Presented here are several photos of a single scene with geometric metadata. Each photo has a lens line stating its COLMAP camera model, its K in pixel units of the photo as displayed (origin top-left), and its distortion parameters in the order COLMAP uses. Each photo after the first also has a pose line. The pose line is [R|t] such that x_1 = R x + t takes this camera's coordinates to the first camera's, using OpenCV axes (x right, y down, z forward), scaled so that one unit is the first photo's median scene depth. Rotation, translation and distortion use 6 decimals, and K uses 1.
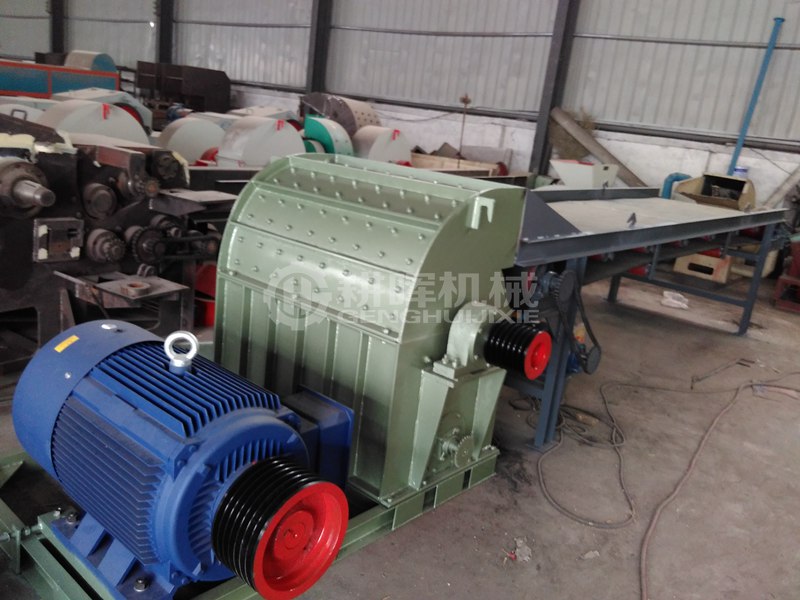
lens RADIAL K [[691.7, 0, 400.0], [0, 691.7, 300.0], [0, 0, 1]] dist [0.005045, 0.002349]
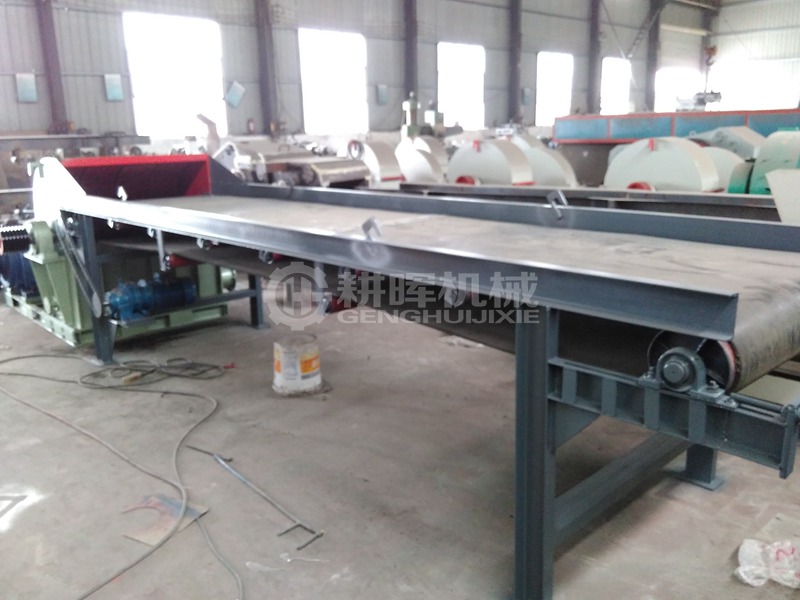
lens RADIAL K [[691.7, 0, 400.0], [0, 691.7, 300.0], [0, 0, 1]] dist [0.005045, 0.002349]
pose [[-0.107875, 0.126405, -0.986096, 1.237226], [-0.238947, 0.959512, 0.149137, -0.206514], [0.965022, 0.251713, -0.073303, 1.383218]]
